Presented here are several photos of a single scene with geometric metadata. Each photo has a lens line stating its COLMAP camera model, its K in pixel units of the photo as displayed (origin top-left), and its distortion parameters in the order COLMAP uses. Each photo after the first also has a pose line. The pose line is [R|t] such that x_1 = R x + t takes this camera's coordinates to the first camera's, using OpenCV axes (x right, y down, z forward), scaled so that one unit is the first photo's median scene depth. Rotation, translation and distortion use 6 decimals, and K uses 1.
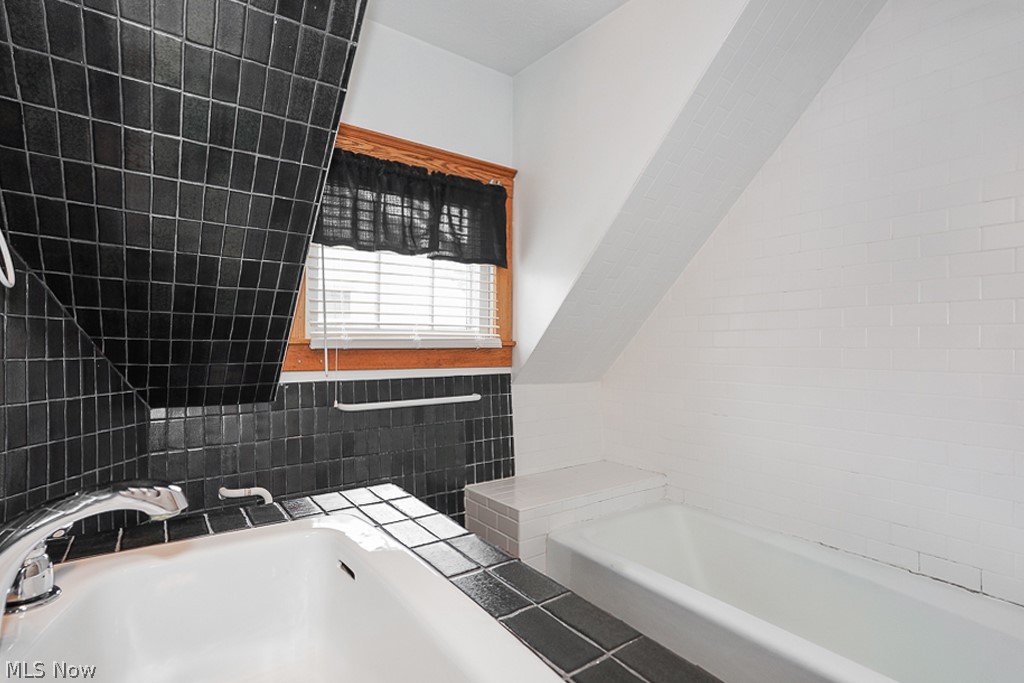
lens RADIAL K [[485.6, 0, 512.0], [0, 485.6, 341.5], [0, 0, 1]] dist [-0.001496, 0.007837]
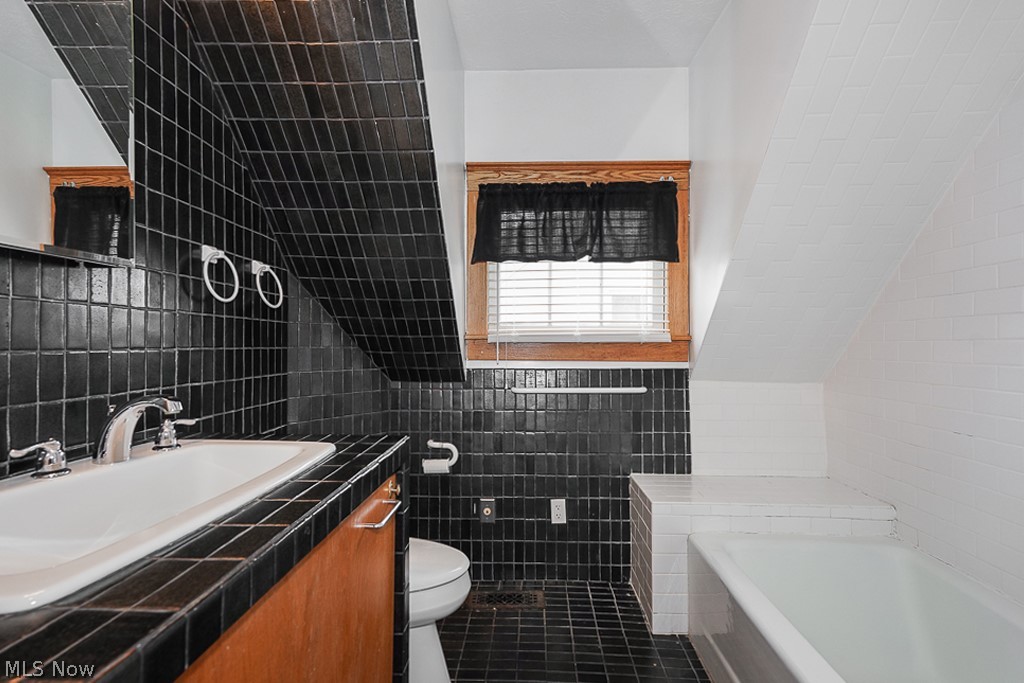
lens RADIAL K [[458.6, 0, 514.8], [0, 458.6, 336.6], [0, 0, 1]] dist [-0.000175, 0.006065]
pose [[0.796889, -0.011232, -0.604022, 0.306609], [0.005849, 0.999924, -0.010877, 0.010154], [0.604098, 0.005135, 0.796894, 0.056115]]
